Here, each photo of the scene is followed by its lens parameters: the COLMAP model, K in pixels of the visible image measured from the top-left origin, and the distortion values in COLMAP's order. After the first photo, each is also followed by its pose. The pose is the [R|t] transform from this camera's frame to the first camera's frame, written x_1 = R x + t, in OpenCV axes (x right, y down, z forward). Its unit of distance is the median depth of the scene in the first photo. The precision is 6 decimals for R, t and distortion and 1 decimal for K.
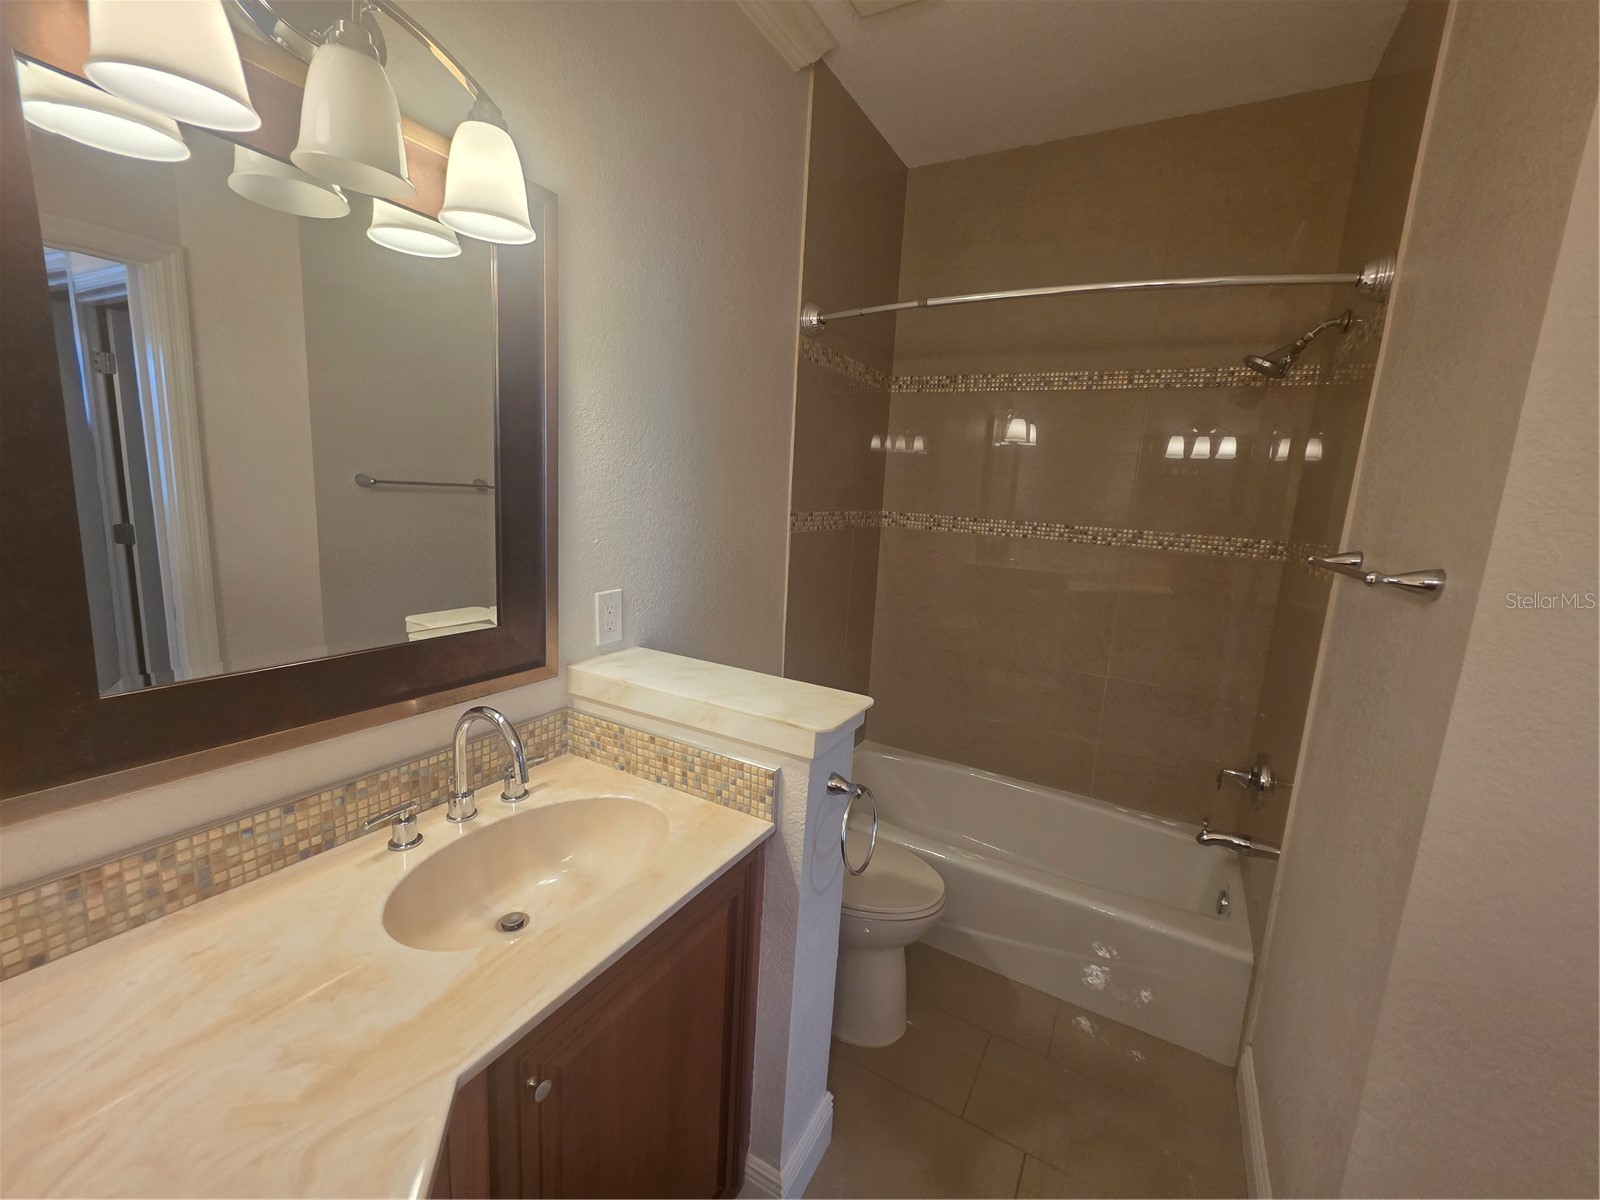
lens RADIAL K [[642.4, 0, 786.1], [0, 642.4, 596.9], [0, 0, 1]] dist [-0.000185, 0.001024]
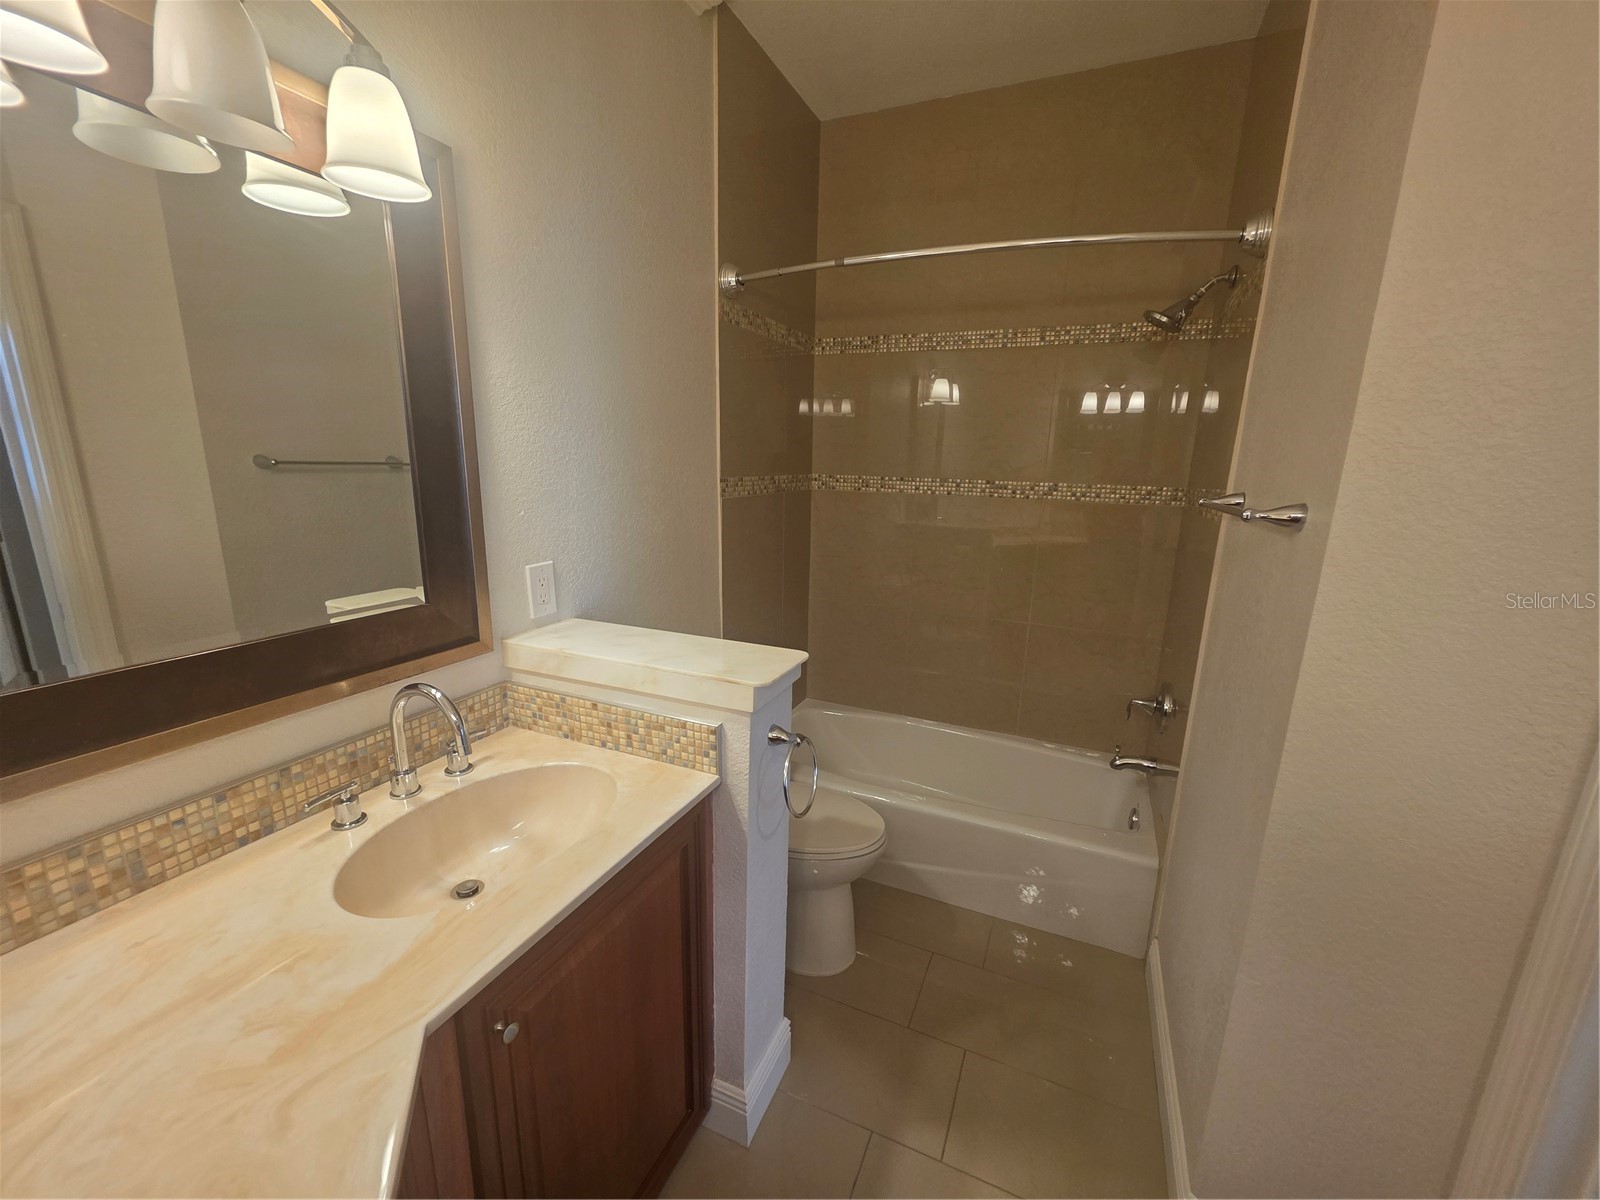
lens RADIAL K [[642.4, 0, 787.6], [0, 642.4, 606.6], [0, 0, 1]] dist [-0.000185, 0.001024]
pose [[0.993963, -0.058688, 0.092698, 0.011852], [0.052877, 0.996551, 0.063957, 0.017113], [-0.096132, -0.058669, 0.993638, -0.035882]]
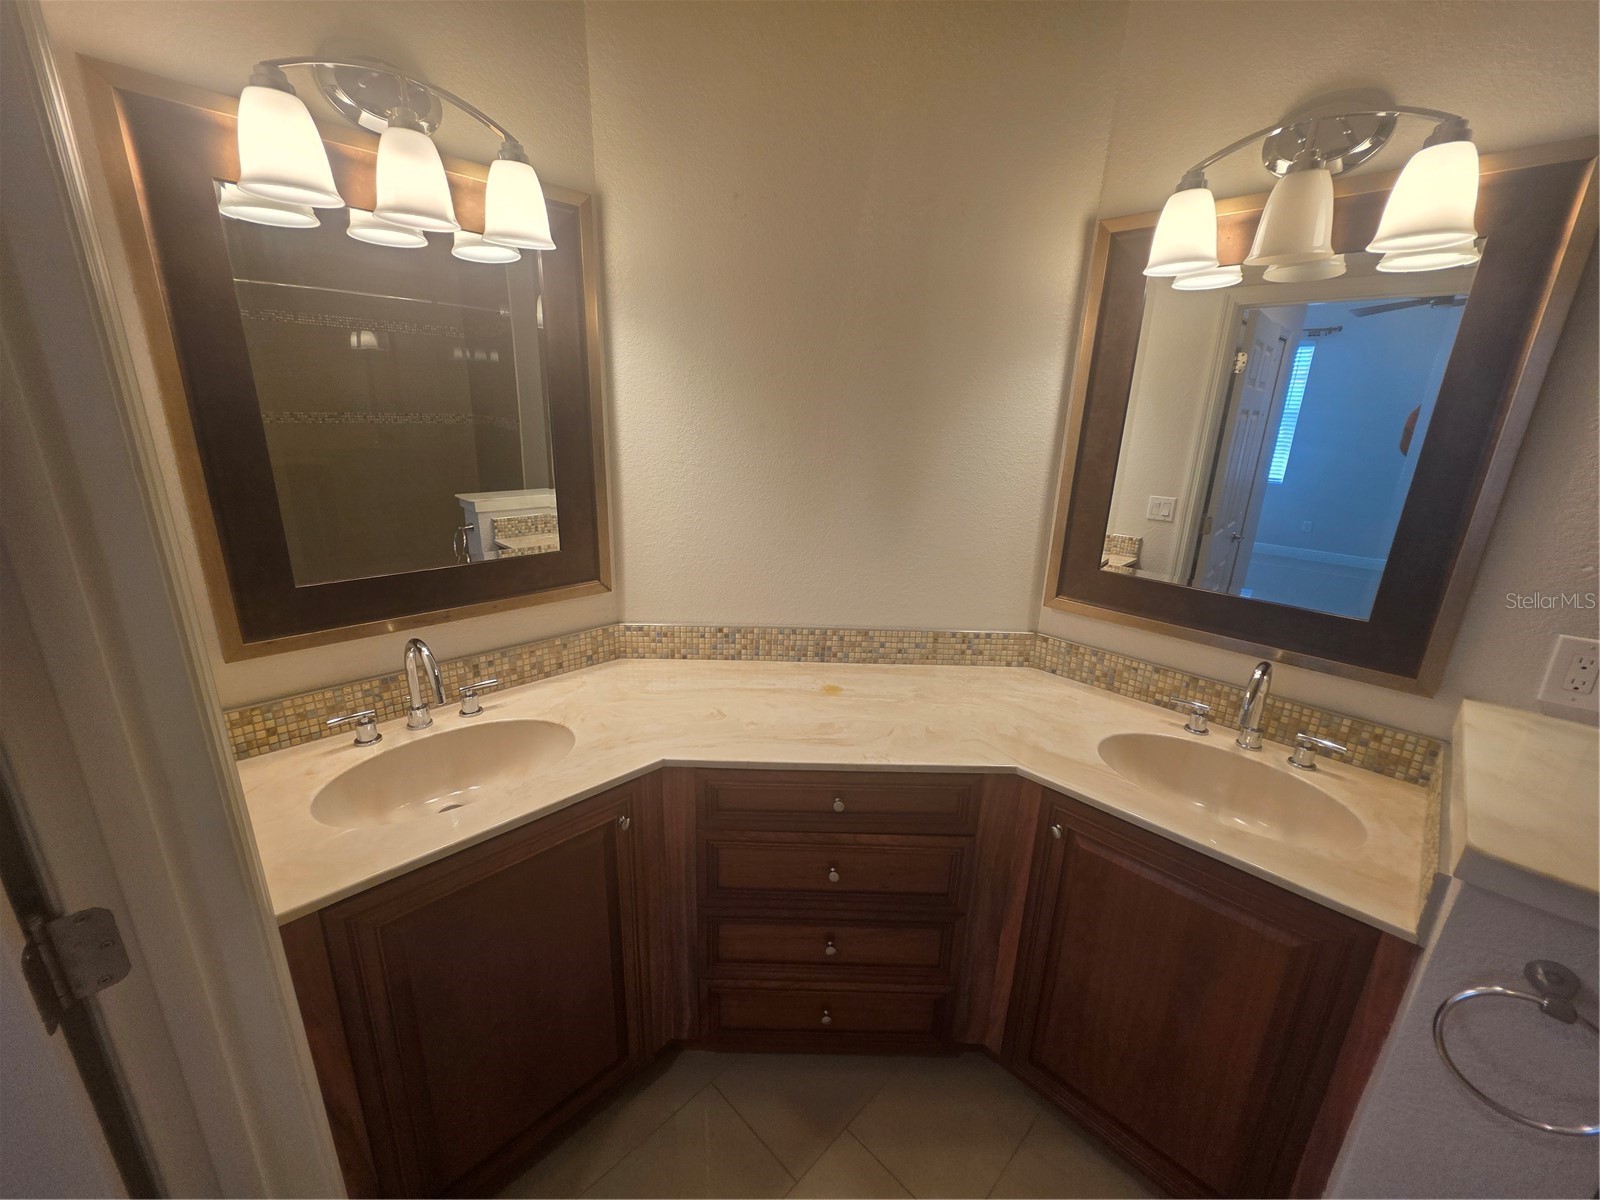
lens RADIAL K [[642.4, 0, 796.4], [0, 642.4, 599.3], [0, 0, 1]] dist [-0.000185, 0.001024]
pose [[-0.260802, 0.217806, -0.940501, 0.783823], [-0.199505, 0.941027, 0.273251, -0.086296], [0.944553, 0.258899, -0.201968, 0.329868]]
